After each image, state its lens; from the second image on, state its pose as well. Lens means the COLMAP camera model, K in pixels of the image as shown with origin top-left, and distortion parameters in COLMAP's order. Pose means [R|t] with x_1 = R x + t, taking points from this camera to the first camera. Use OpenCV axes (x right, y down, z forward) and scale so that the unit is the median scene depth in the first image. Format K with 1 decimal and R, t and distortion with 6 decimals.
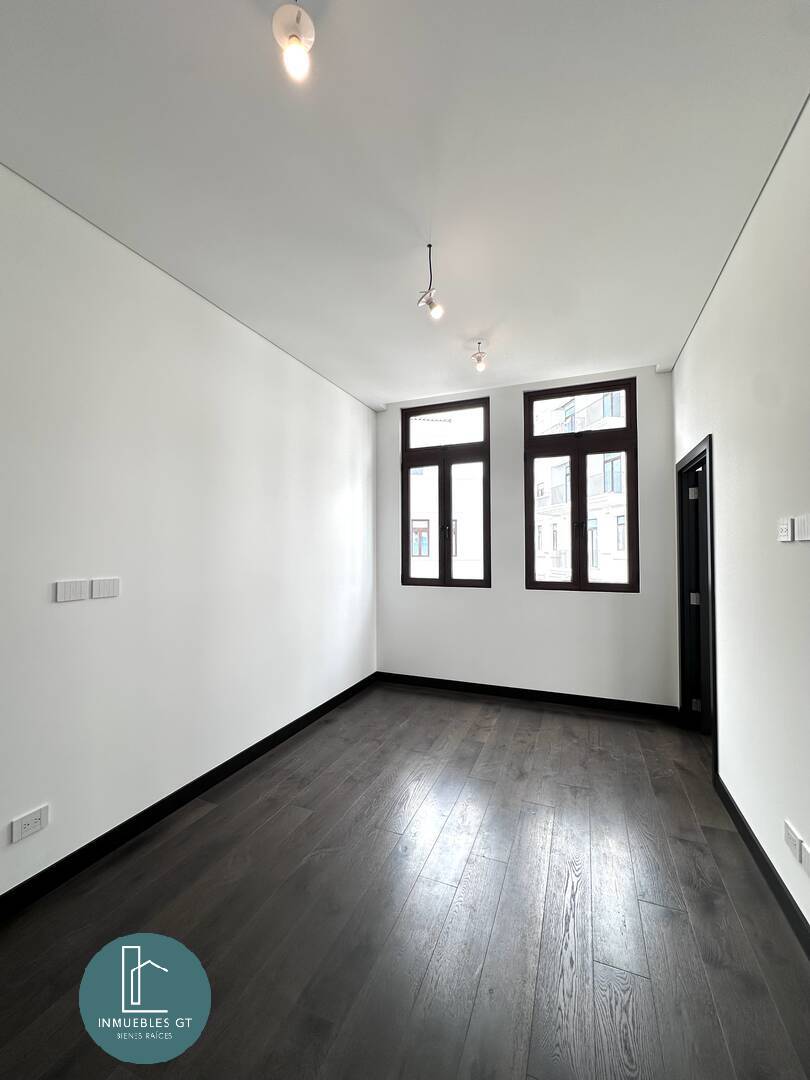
lens RADIAL K [[411.1, 0, 415.3], [0, 411.1, 541.2], [0, 0, 1]] dist [0.020795, 0.000029]
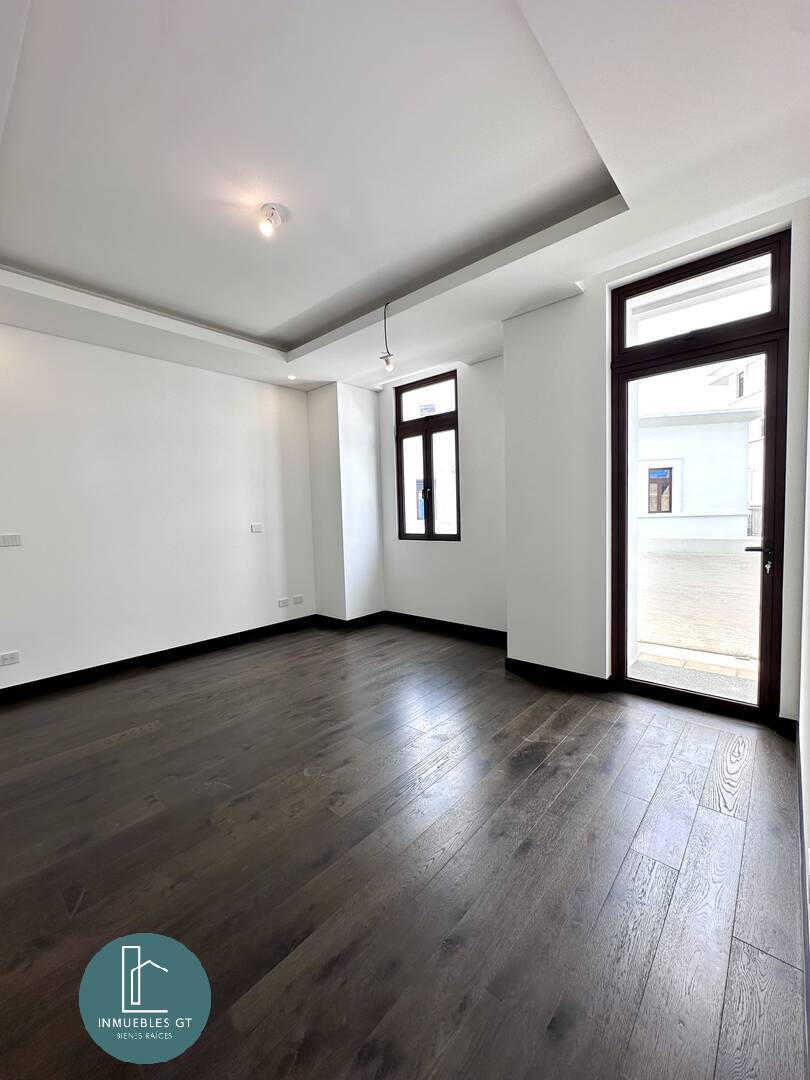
lens RADIAL K [[431.2, 0, 403.7], [0, 431.2, 539.1], [0, 0, 1]] dist [-0.001327, 0.000738]
pose [[0.938626, -0.006599, -0.344873, 0.420514], [0.039423, 0.995318, 0.088252, -0.004757], [0.342676, -0.096432, 0.934491, -0.163143]]
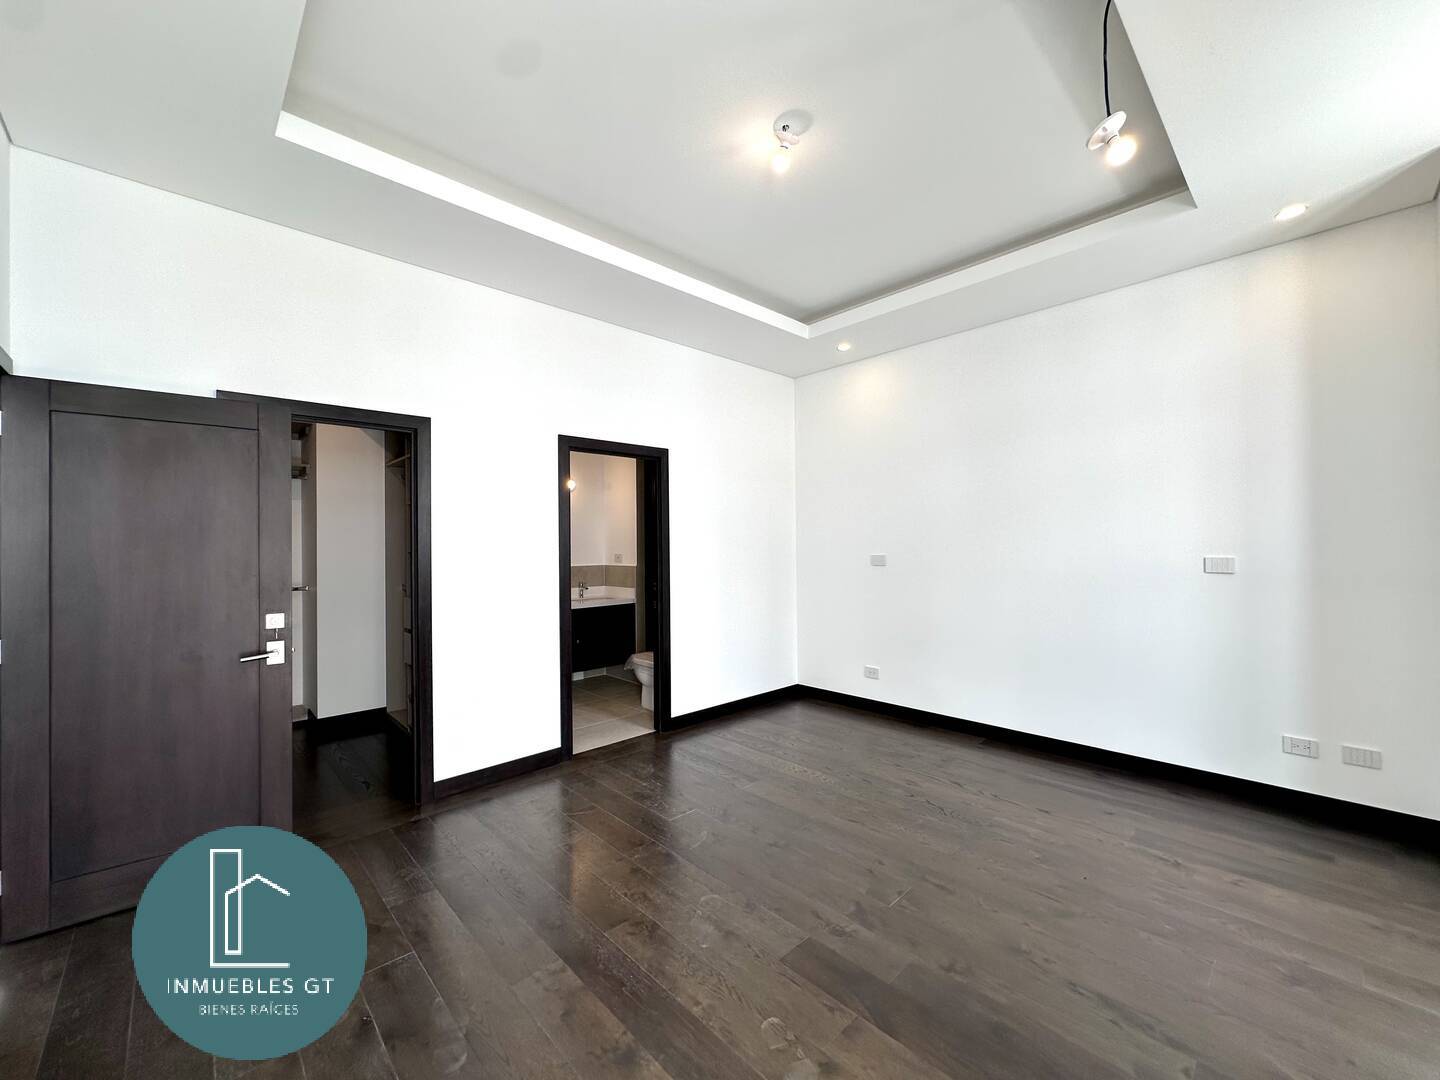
lens RADIAL K [[575.0, 0, 718.2], [0, 575.0, 542.0], [0, 0, 1]] dist [-0.001327, 0.000738]
pose [[-0.418972, 0.003839, -0.907991, 0.592575], [0.038739, 0.999156, -0.013651, 0.007077], [0.907172, -0.040894, -0.418767, 0.500549]]
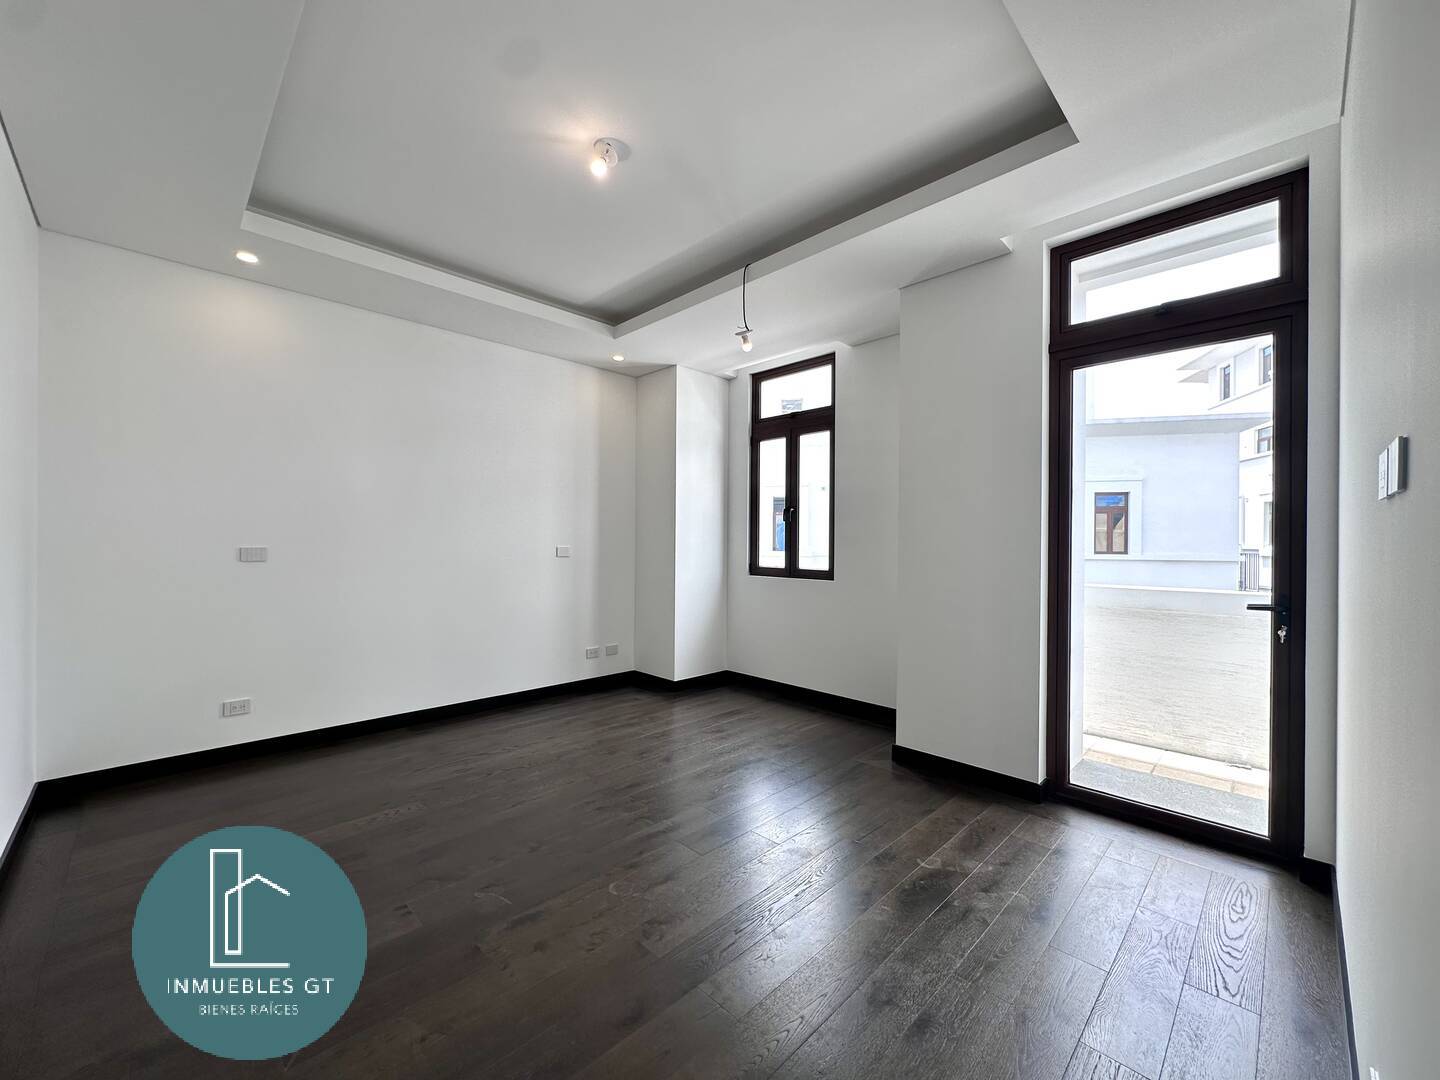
lens RADIAL K [[575.0, 0, 719.1], [0, 575.0, 540.3], [0, 0, 1]] dist [-0.001327, 0.000738]
pose [[0.915957, 0.007583, -0.401206, 0.413146], [0.003178, 0.999653, 0.026149, -0.000434], [0.401265, -0.025227, 0.915615, -0.158914]]
